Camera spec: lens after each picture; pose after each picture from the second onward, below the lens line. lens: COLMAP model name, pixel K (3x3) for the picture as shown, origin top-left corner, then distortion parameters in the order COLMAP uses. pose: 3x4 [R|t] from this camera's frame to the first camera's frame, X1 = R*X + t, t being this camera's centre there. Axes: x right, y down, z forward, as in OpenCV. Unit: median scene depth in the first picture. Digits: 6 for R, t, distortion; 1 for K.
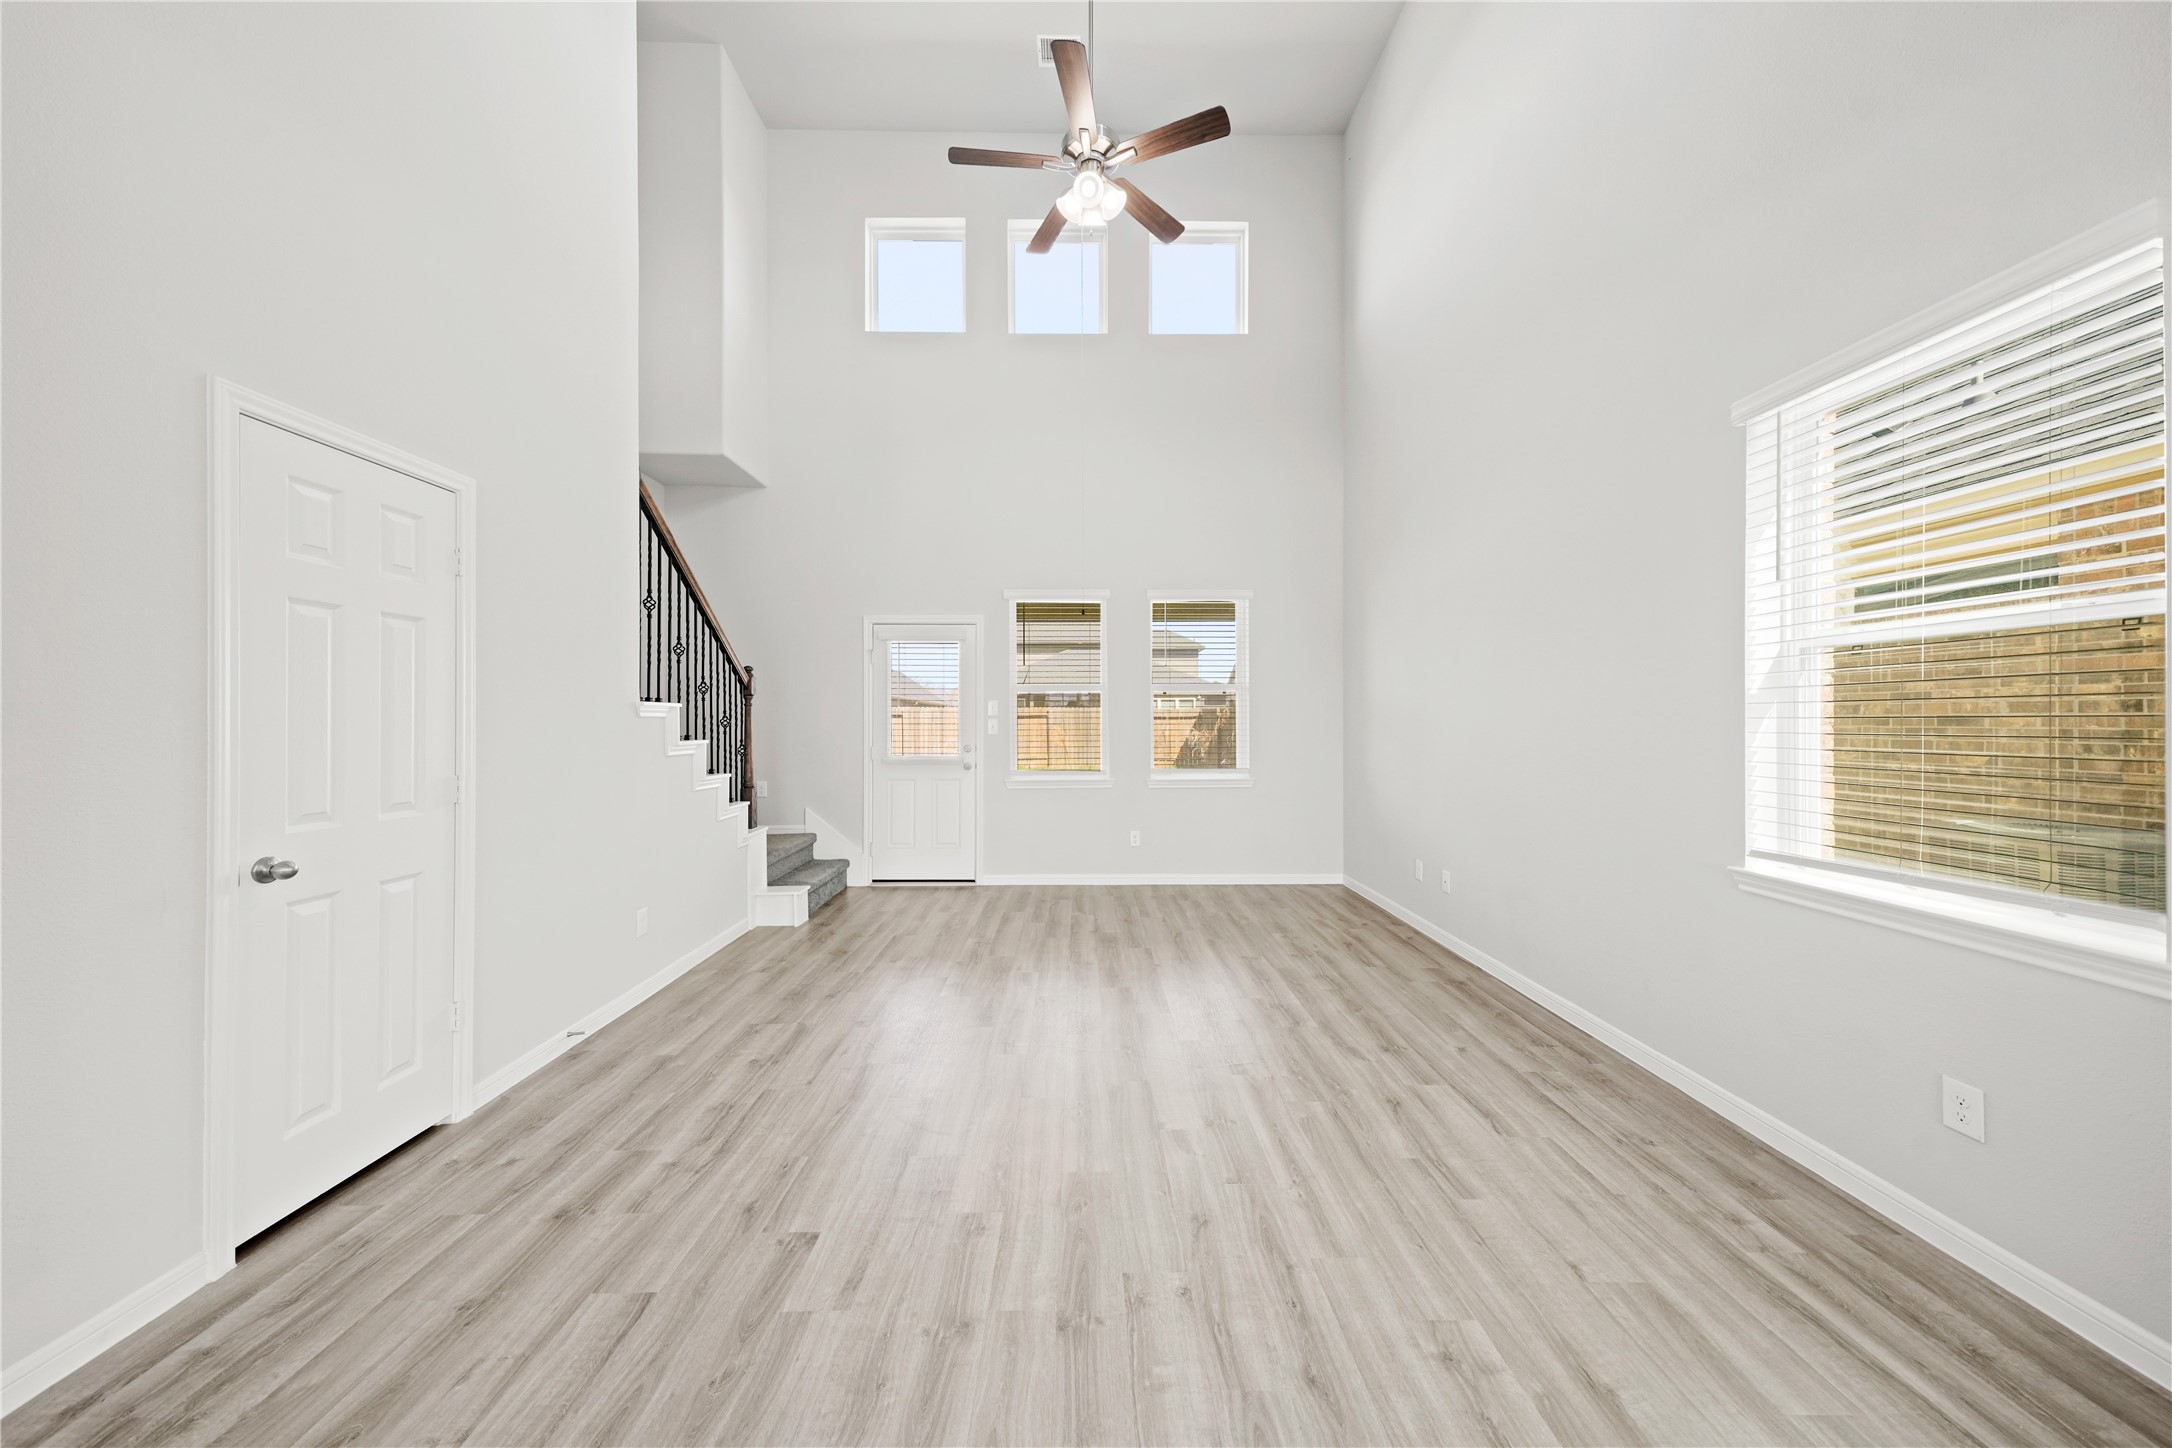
lens RADIAL K [[730.4, 0, 1094.0], [0, 730.4, 720.6], [0, 0, 1]] dist [0.009973, 0.000007]
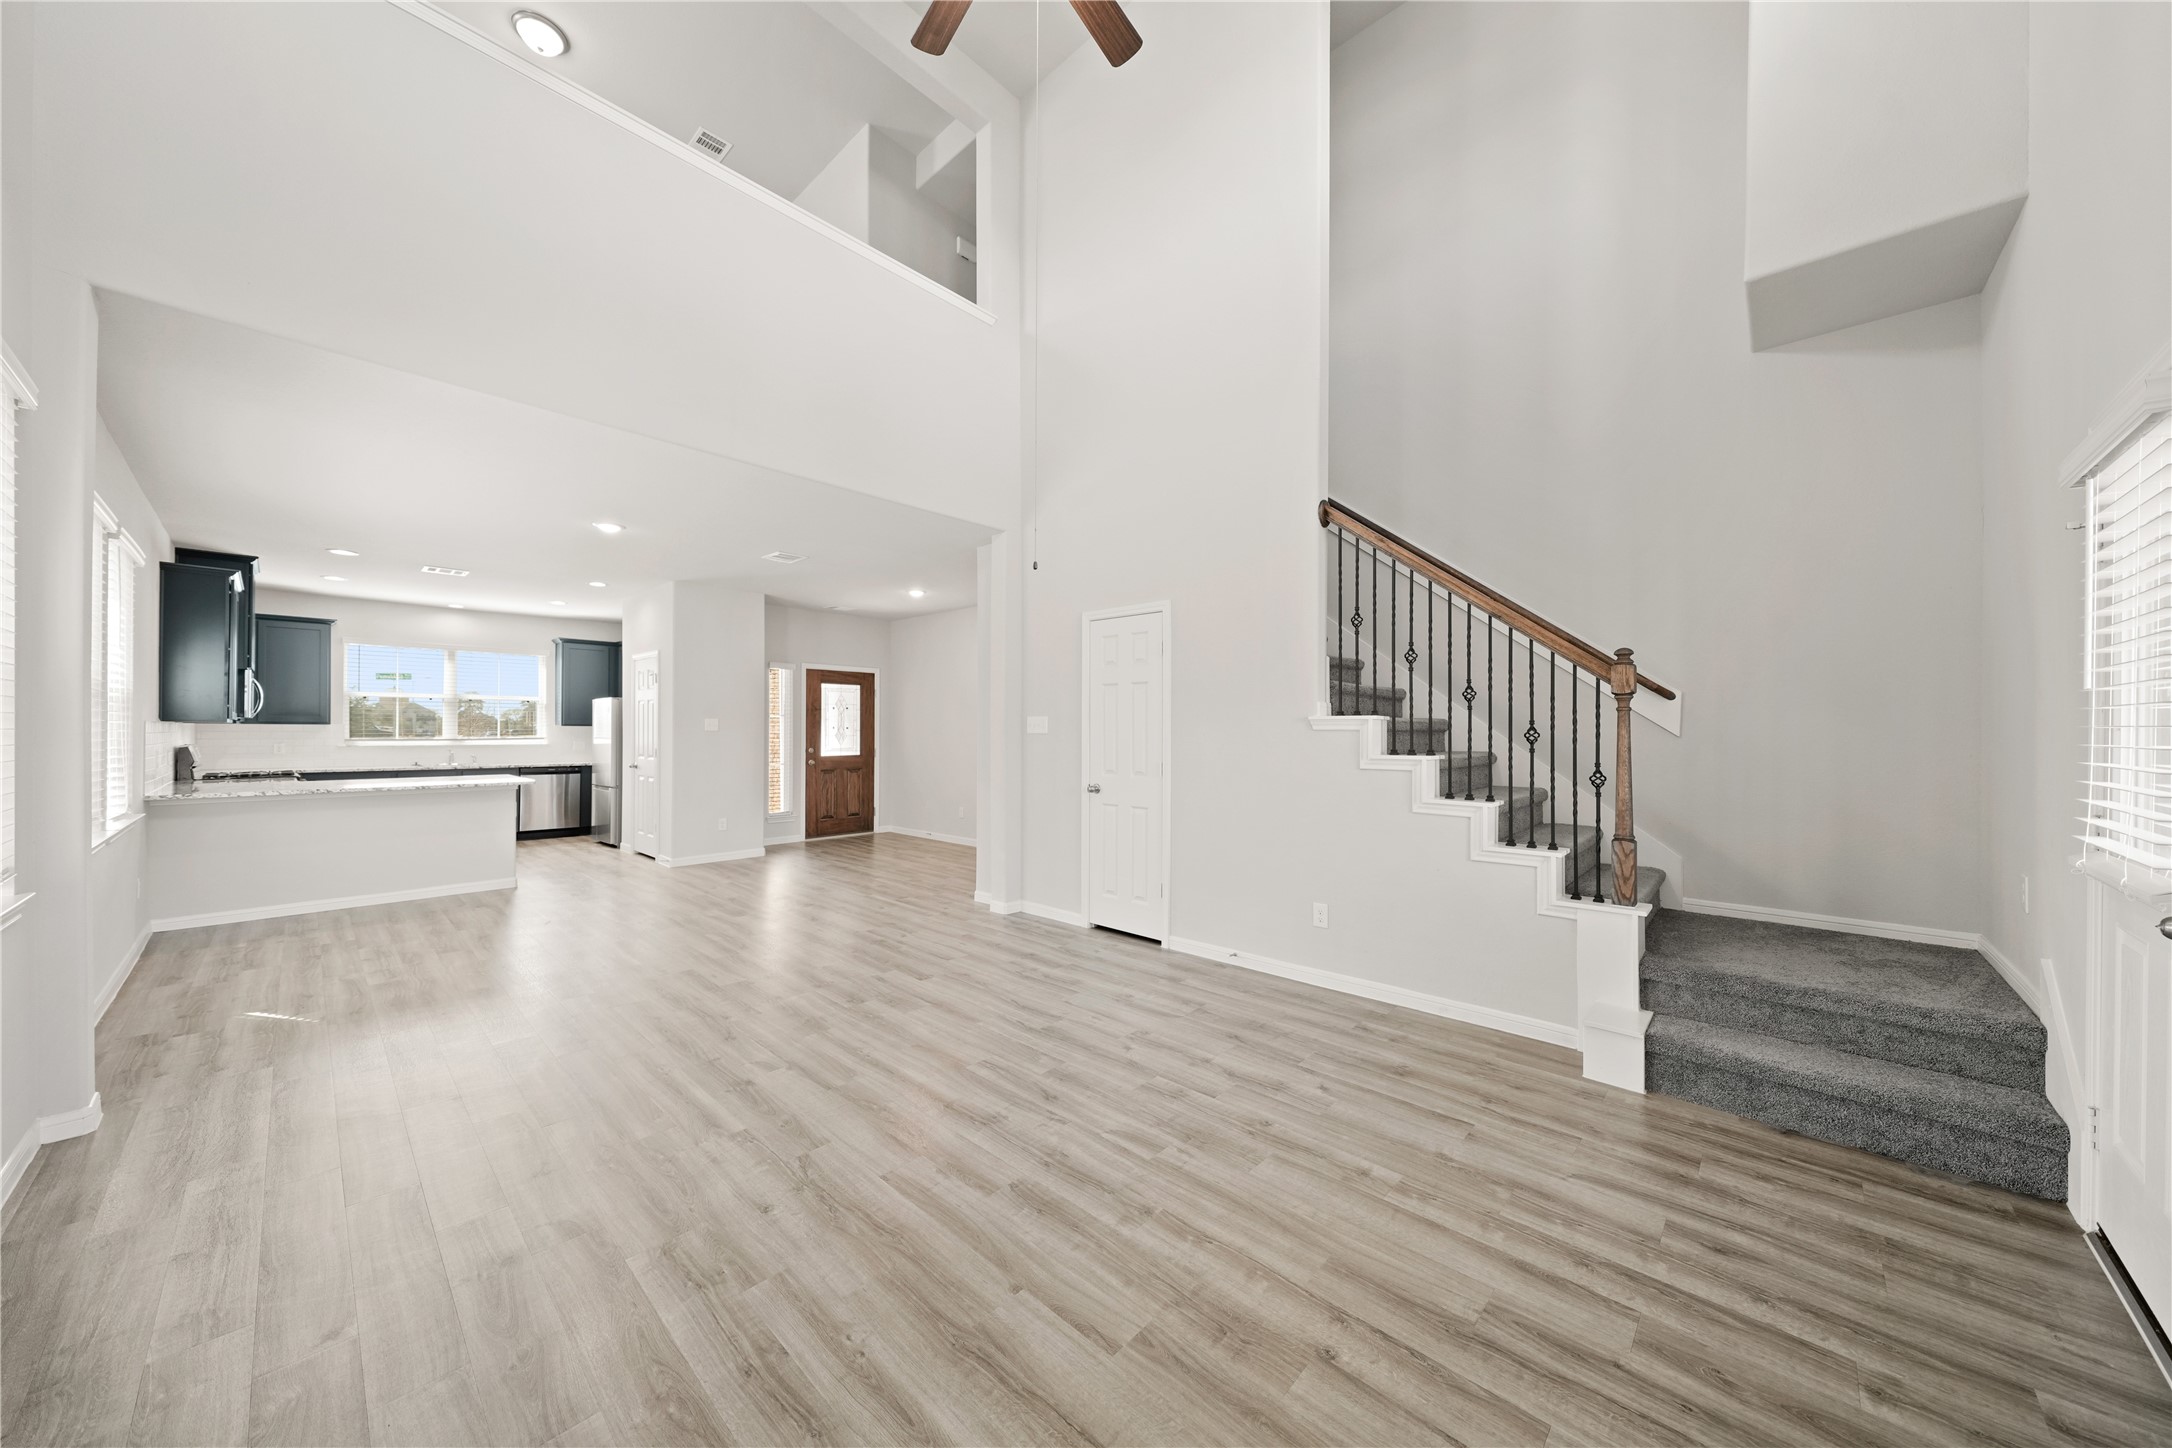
lens RADIAL K [[730.4, 0, 1079.5], [0, 730.4, 731.3], [0, 0, 1]] dist [0.009973, 0.000007]
pose [[-0.701358, 0.001029, -0.712809, 0.627167], [-0.002176, 0.999991, 0.003584, -0.009690], [0.712806, 0.004065, -0.701349, 2.219819]]
